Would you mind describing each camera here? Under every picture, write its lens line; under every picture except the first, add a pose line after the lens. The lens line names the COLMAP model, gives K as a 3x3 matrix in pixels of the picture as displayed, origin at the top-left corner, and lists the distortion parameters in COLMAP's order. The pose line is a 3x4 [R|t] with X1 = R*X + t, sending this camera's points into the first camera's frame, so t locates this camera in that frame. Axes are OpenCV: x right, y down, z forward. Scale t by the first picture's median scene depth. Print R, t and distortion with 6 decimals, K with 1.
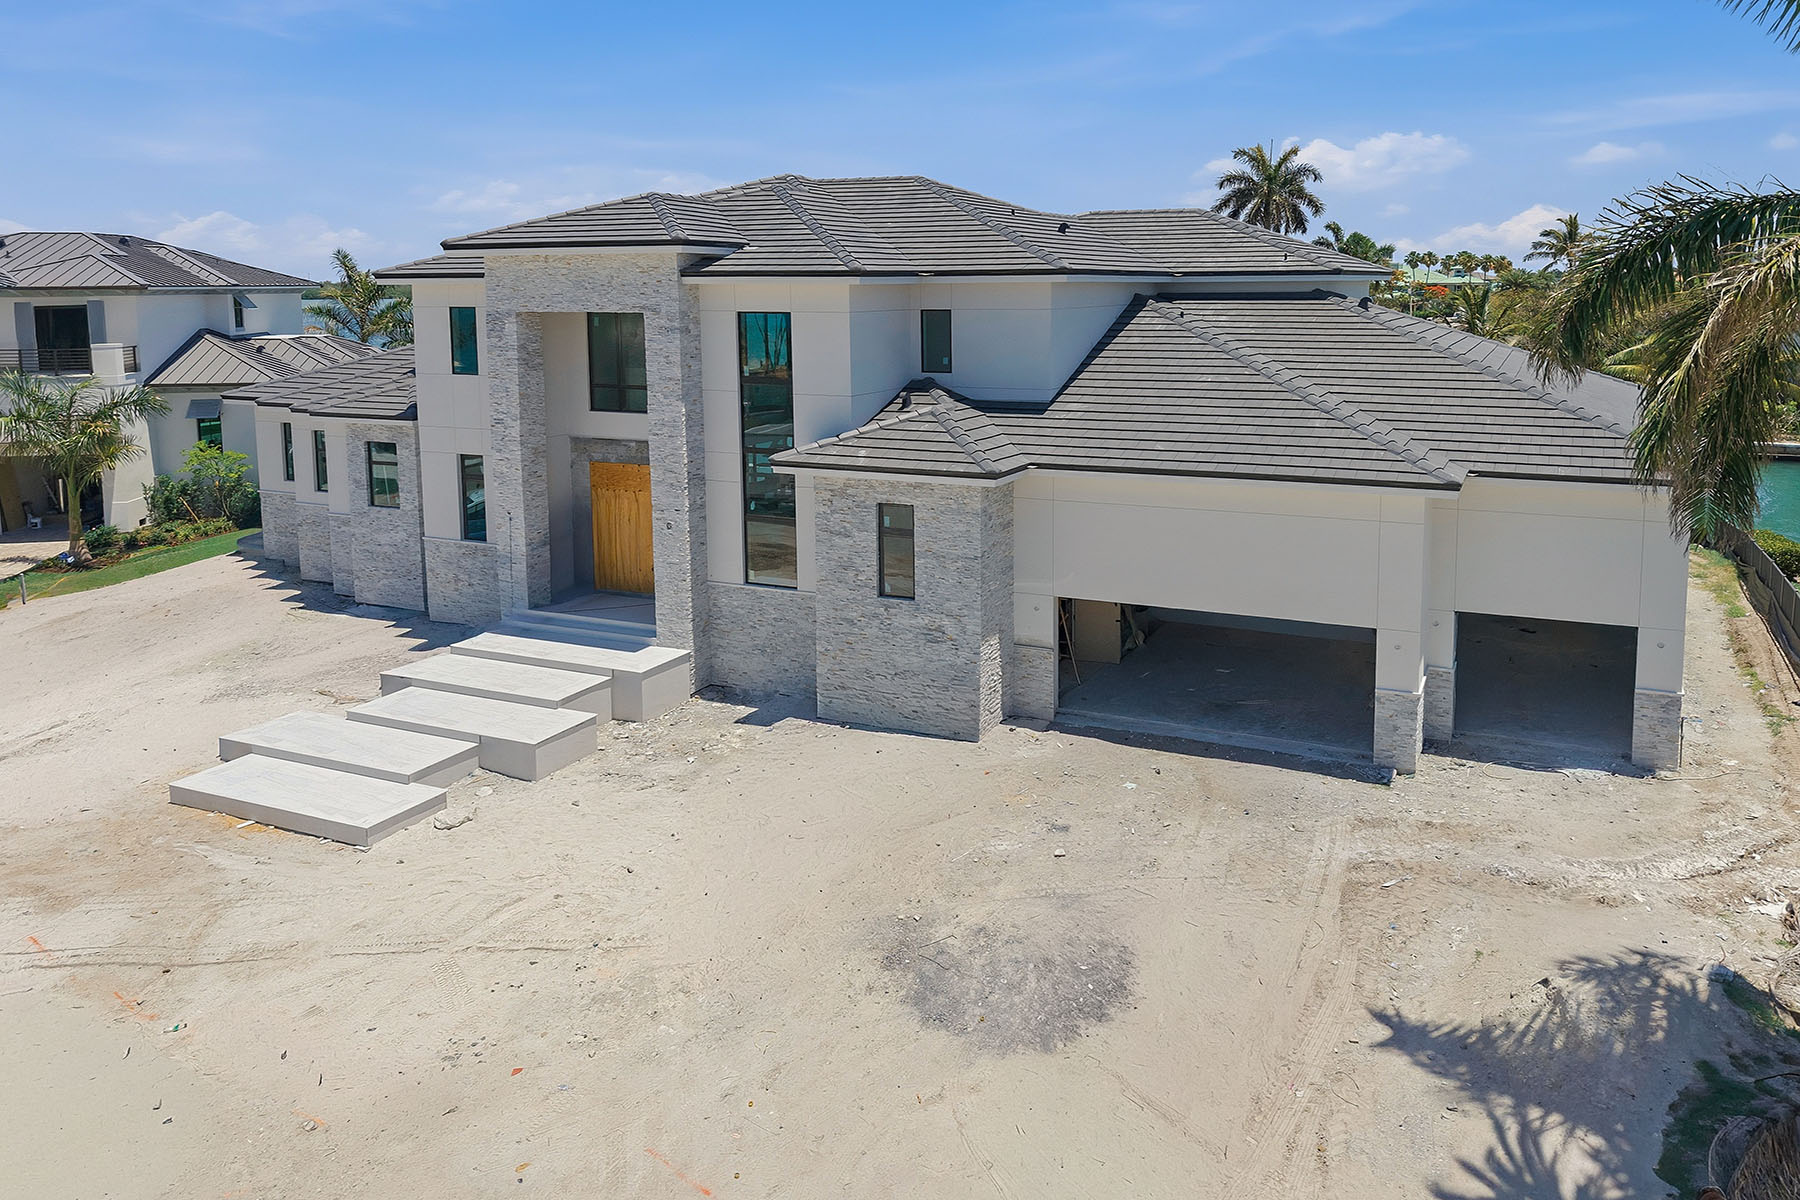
lens RADIAL K [[1261.5, 0, 1013.1], [0, 1261.5, 410.9], [0, 0, 1]] dist [0.070714, -0.074061]
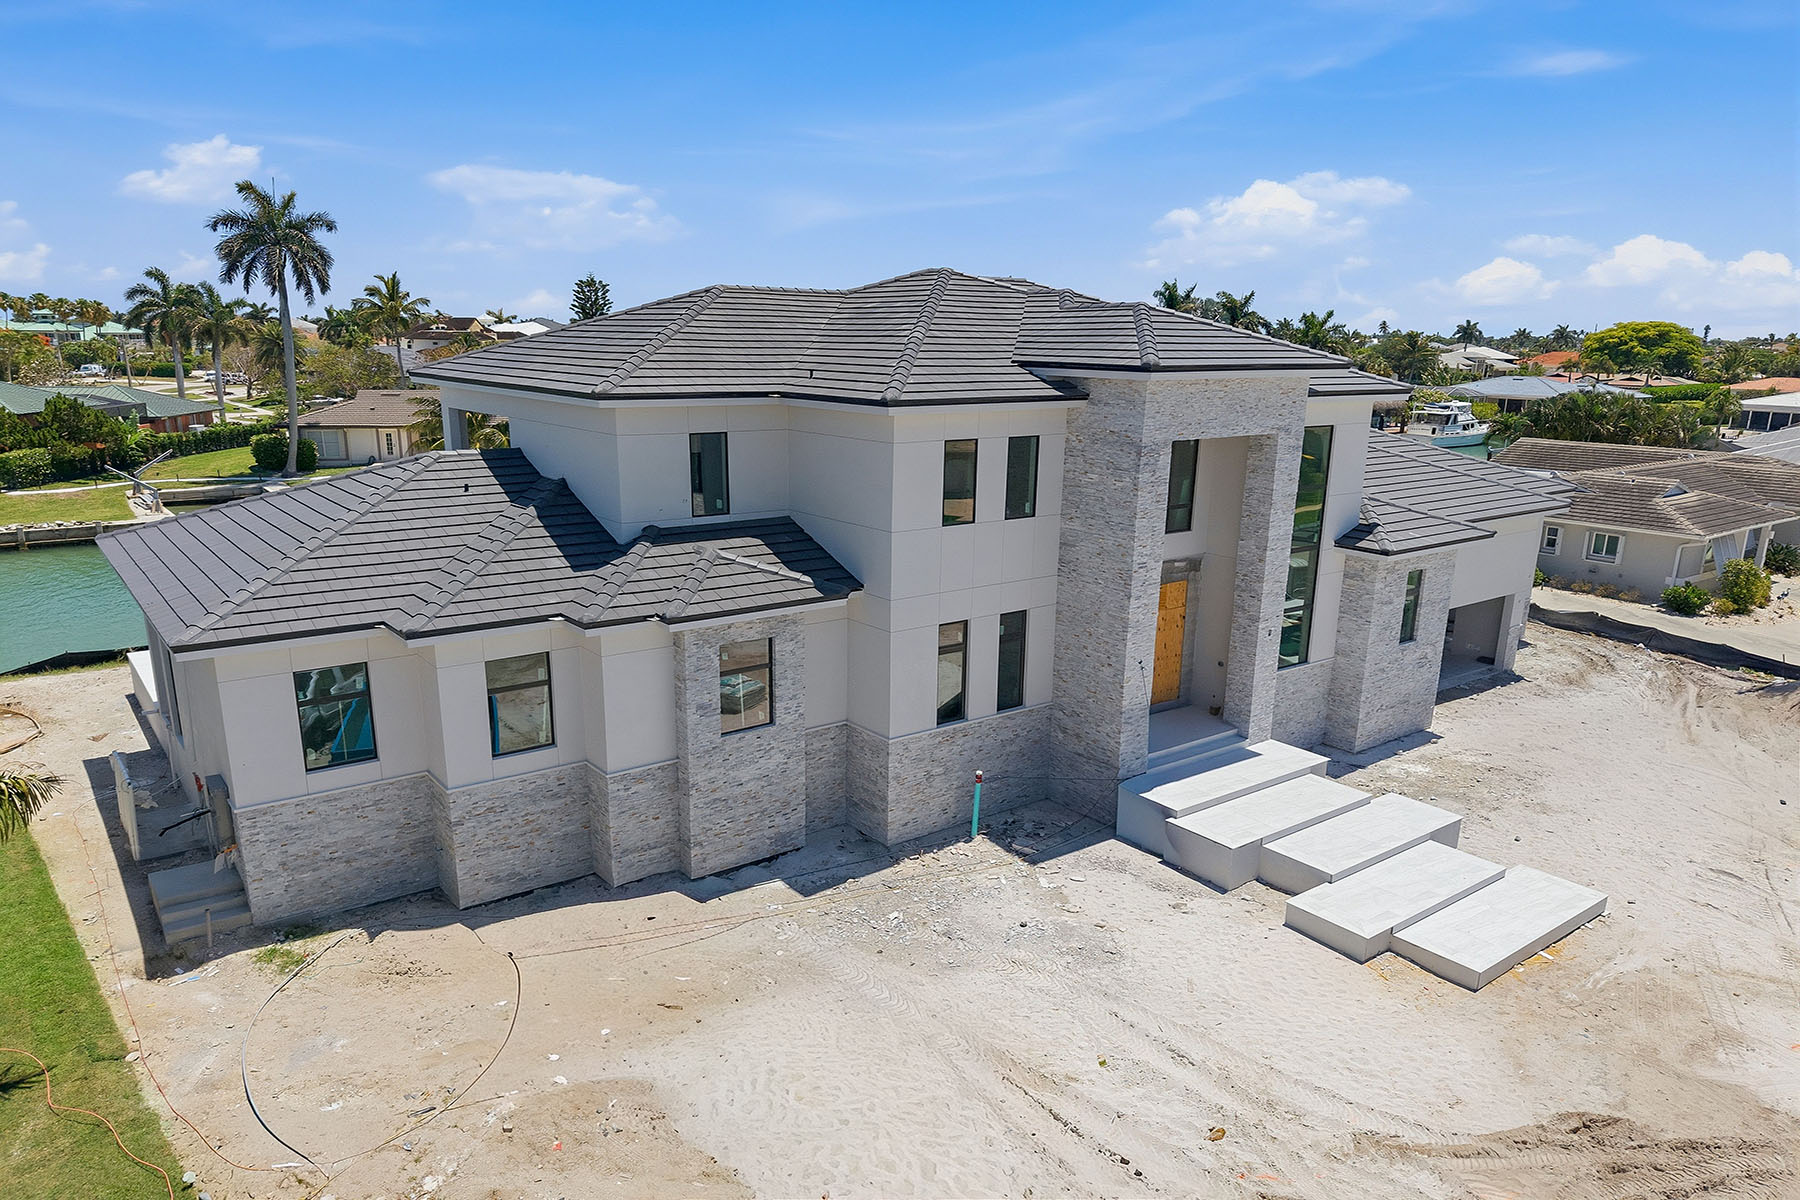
lens RADIAL K [[1202.8, 0, 895.1], [0, 1202.8, 609.3], [0, 0, 1]] dist [0.063470, -0.081593]
pose [[0.491271, -0.185141, 0.851102, -1.318350], [0.074132, 0.982490, 0.170932, -0.129926], [-0.867846, -0.020880, 0.496394, 0.778323]]
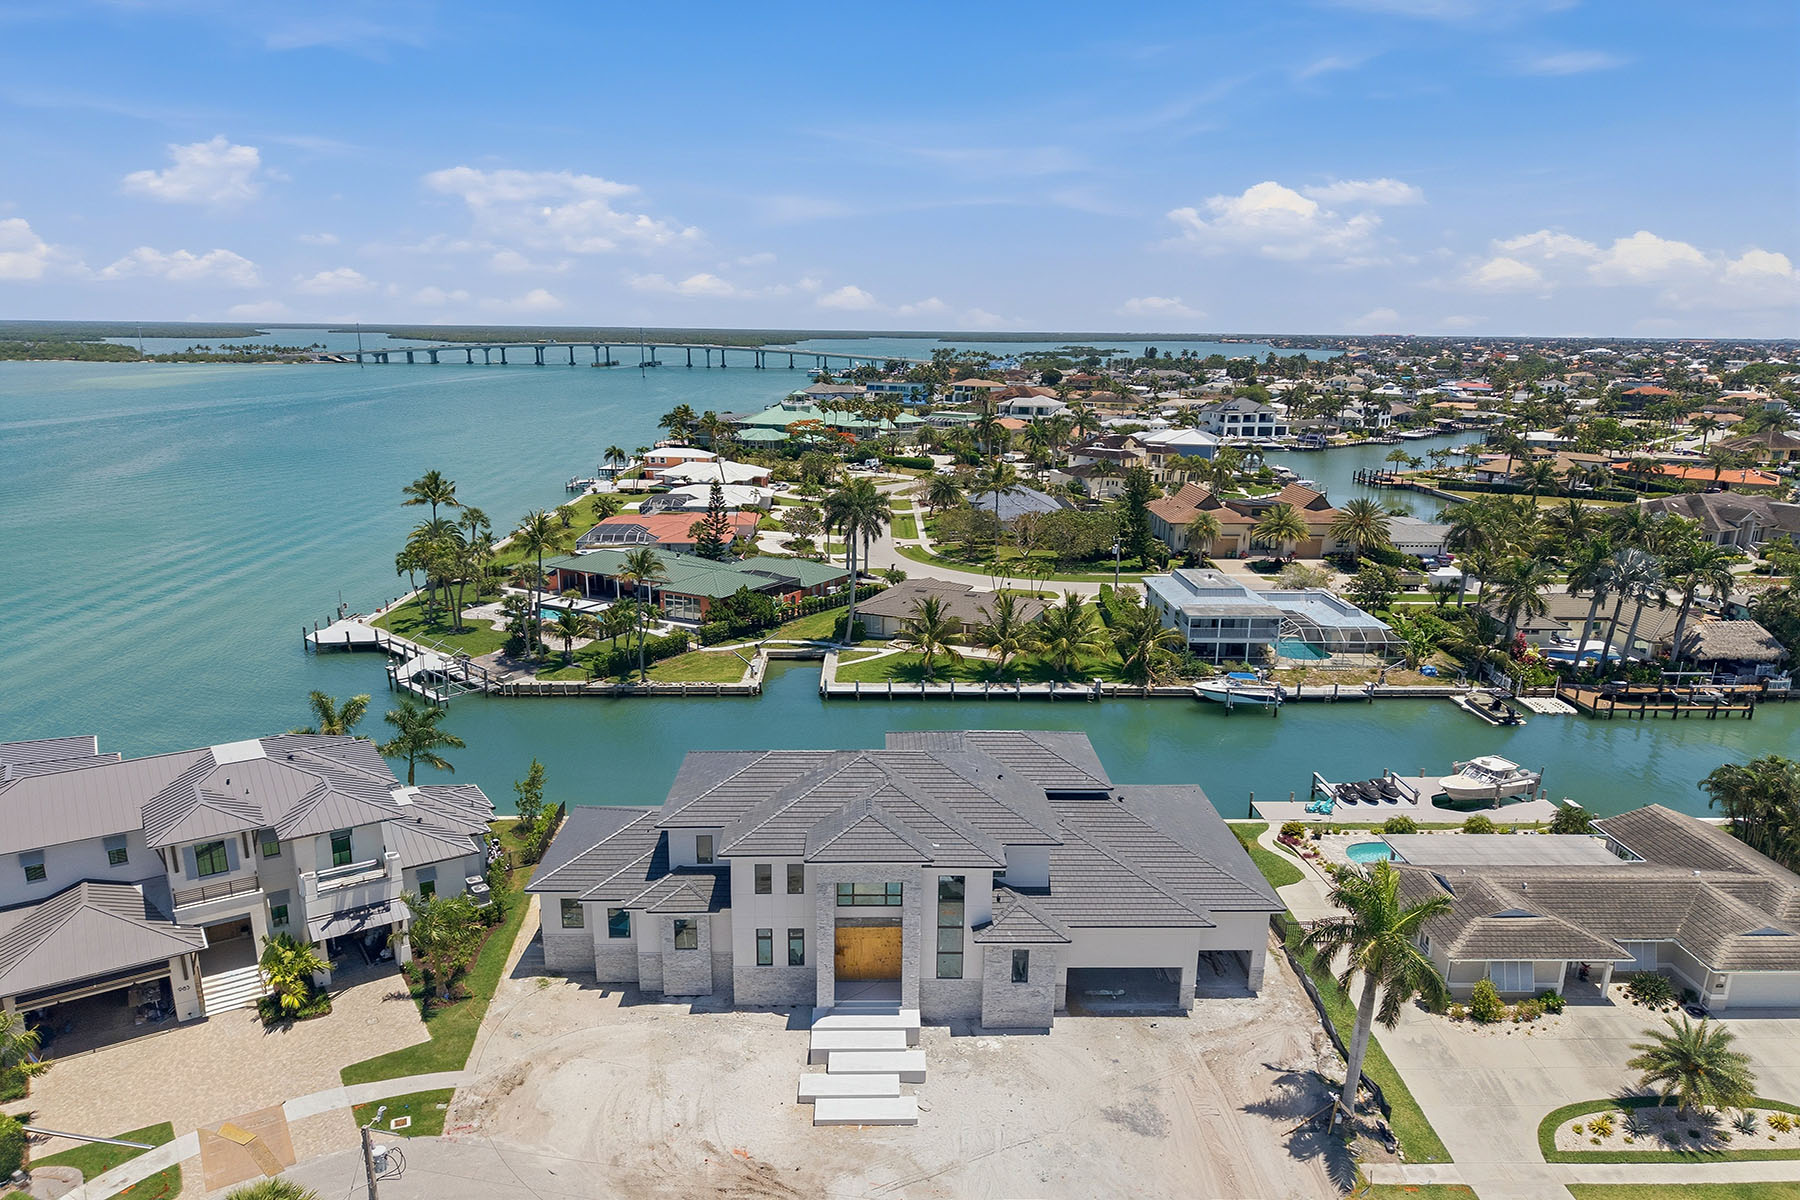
lens RADIAL K [[1195.5, 0, 902.4], [0, 1195.5, 634.6], [0, 0, 1]] dist [0.024345, 0.000253]
pose [[0.908497, -0.088721, 0.408364, -1.176988], [0.027650, 0.987824, 0.153100, -0.886162], [-0.416975, -0.127800, 0.899888, -0.970788]]
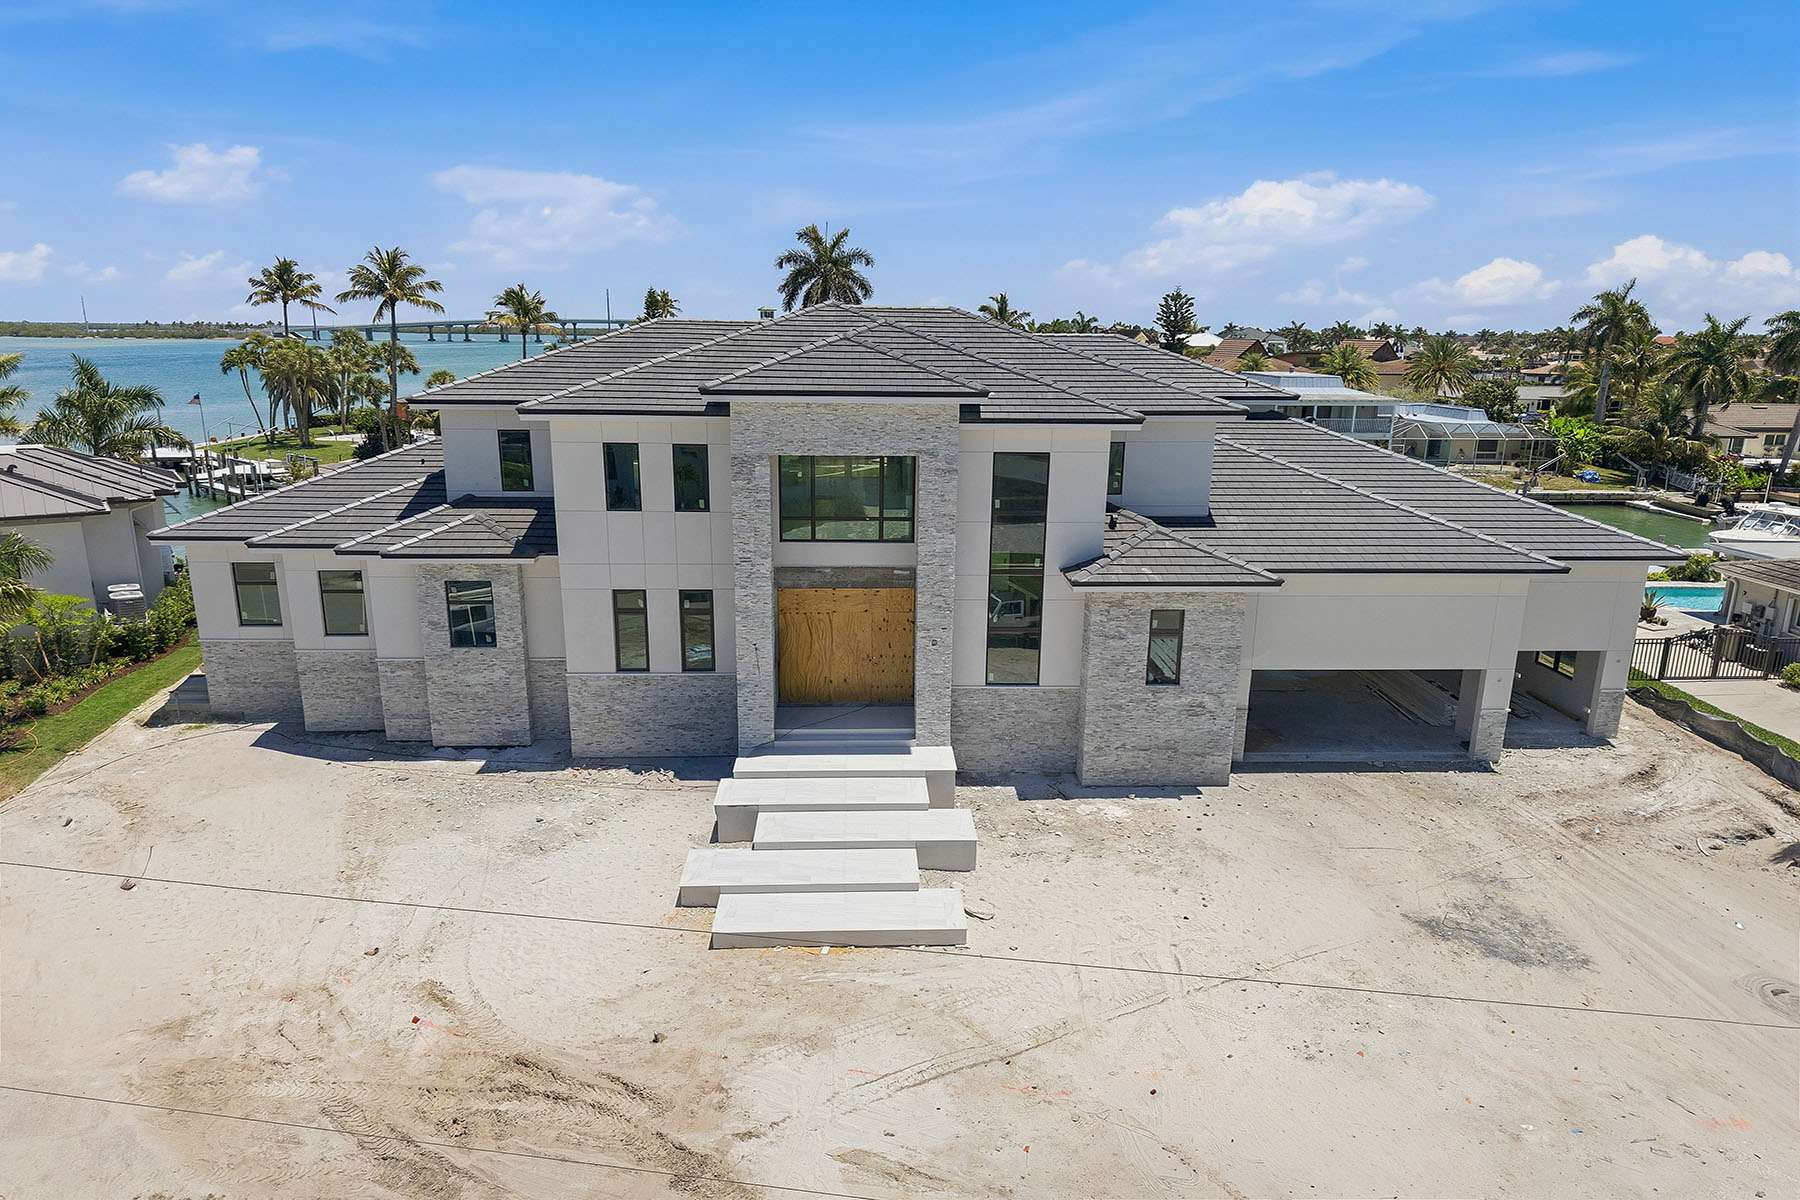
lens RADIAL K [[1202.8, 0, 895.1], [0, 1202.8, 609.3], [0, 0, 1]] dist [0.063470, -0.081593]
pose [[0.902781, -0.084985, 0.421620, -0.768817], [0.031382, 0.990687, 0.132495, -0.084917], [-0.428953, -0.106383, 0.897041, 0.051147]]
